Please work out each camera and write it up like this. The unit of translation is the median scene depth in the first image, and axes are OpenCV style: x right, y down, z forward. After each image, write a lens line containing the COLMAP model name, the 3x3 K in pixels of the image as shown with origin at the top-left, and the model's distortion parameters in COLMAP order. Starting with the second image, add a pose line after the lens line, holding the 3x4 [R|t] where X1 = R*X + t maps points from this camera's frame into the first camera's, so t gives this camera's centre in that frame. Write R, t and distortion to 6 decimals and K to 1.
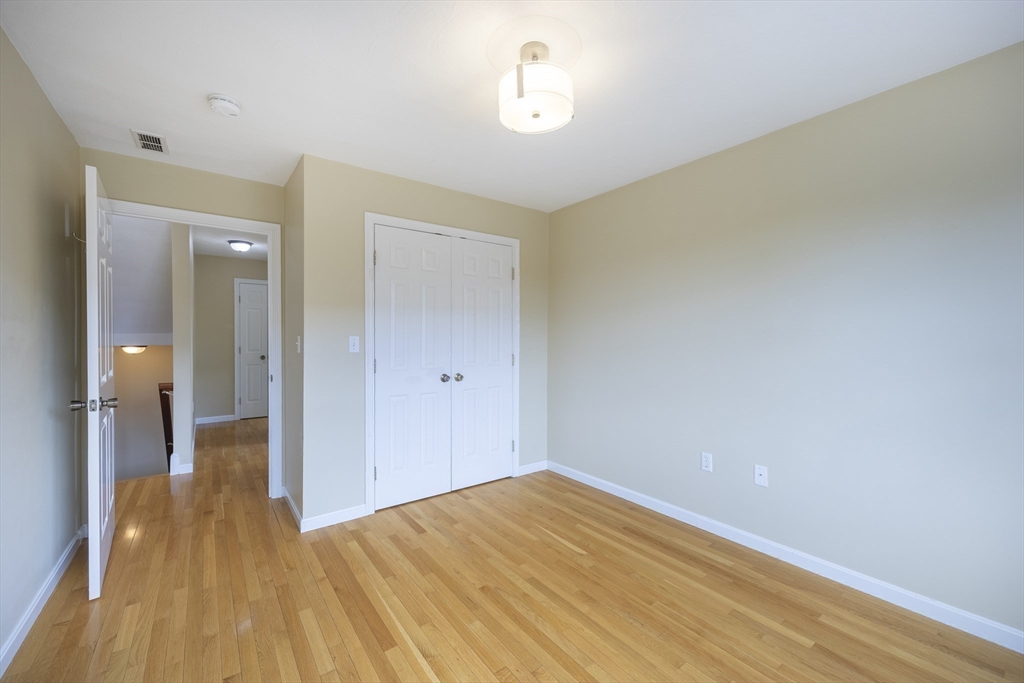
lens RADIAL K [[413.8, 0, 494.9], [0, 413.8, 343.5], [0, 0, 1]] dist [0.009260, -0.001213]
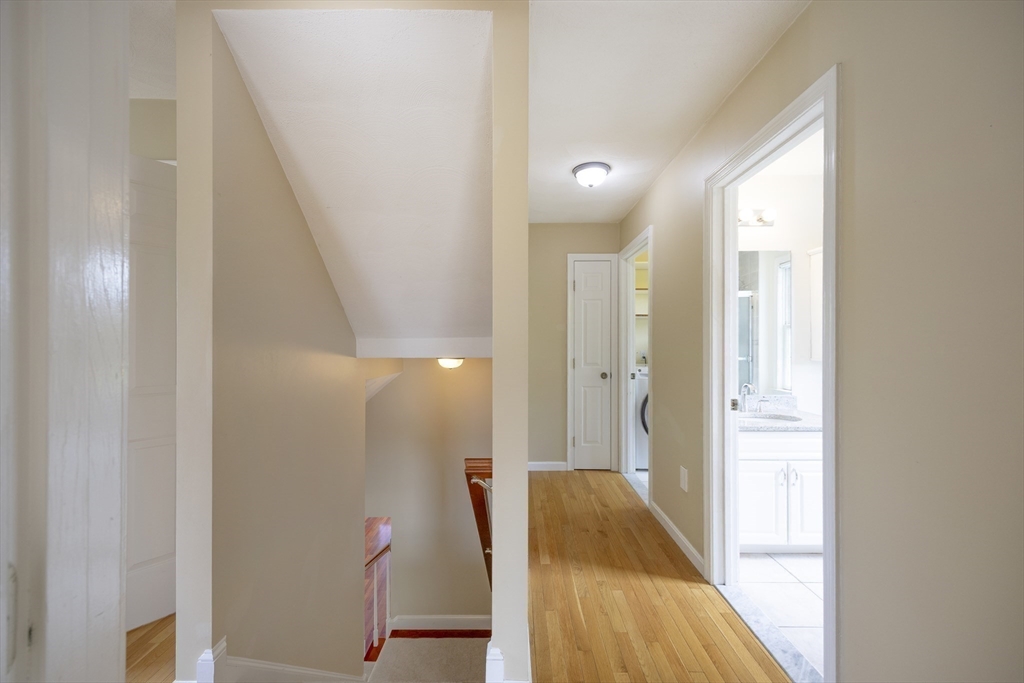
lens RADIAL K [[413.8, 0, 517.0], [0, 413.8, 343.3], [0, 0, 1]] dist [0.009260, -0.001213]
pose [[0.824271, -0.005952, -0.566165, -0.366187], [-0.001948, 0.999909, -0.013349, -0.008556], [0.566193, 0.012106, 0.824184, 0.474187]]
